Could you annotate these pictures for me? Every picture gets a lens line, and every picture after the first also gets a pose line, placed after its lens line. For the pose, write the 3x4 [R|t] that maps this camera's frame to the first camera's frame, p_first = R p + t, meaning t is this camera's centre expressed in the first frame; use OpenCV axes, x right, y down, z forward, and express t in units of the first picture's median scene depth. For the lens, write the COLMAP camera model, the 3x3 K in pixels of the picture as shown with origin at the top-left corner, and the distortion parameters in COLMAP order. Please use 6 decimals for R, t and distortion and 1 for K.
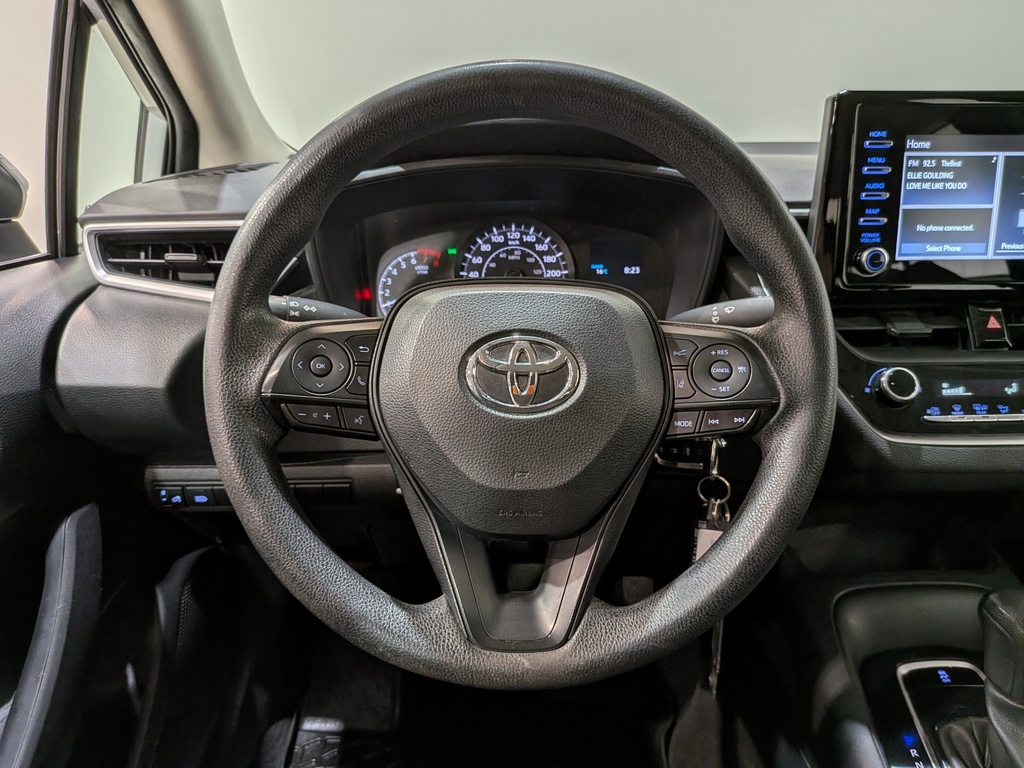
lens RADIAL K [[743.4, 0, 523.6], [0, 743.4, 398.3], [0, 0, 1]] dist [0.047106, -0.091486]
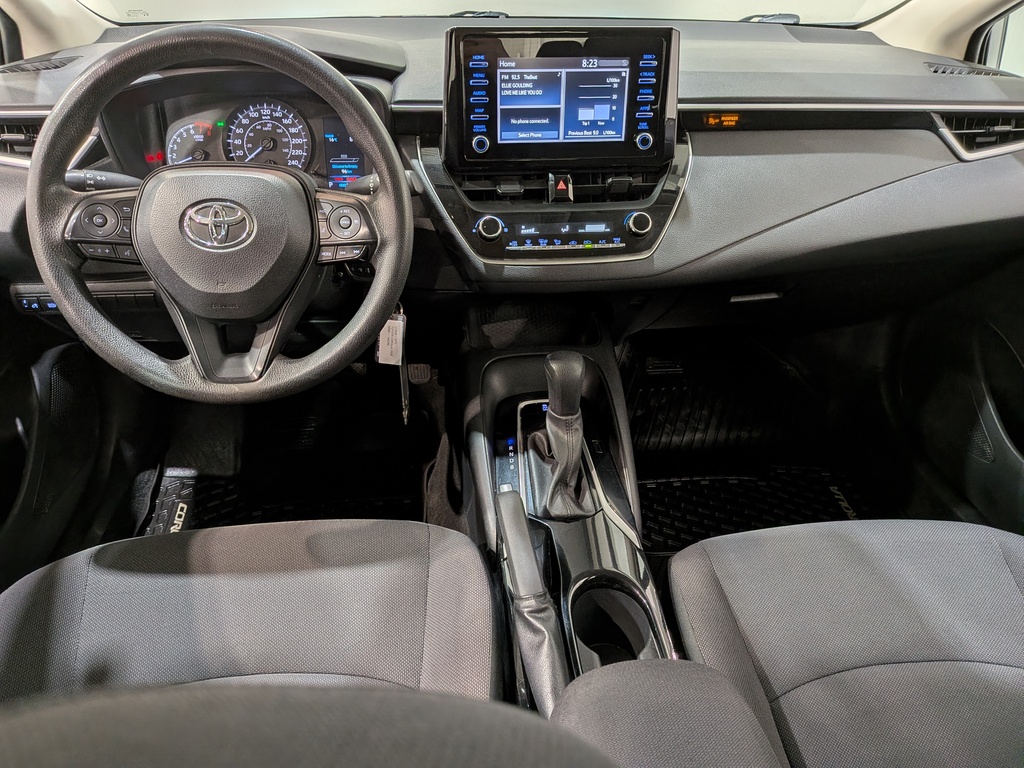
lens RADIAL K [[743.4, 0, 506.8], [0, 743.4, 386.2], [0, 0, 1]] dist [0.047106, -0.091486]
pose [[0.996266, -0.023119, 0.083180, 0.371928], [0.003956, 0.974690, 0.223528, -0.039866], [-0.086242, -0.222364, 0.971142, -0.599739]]
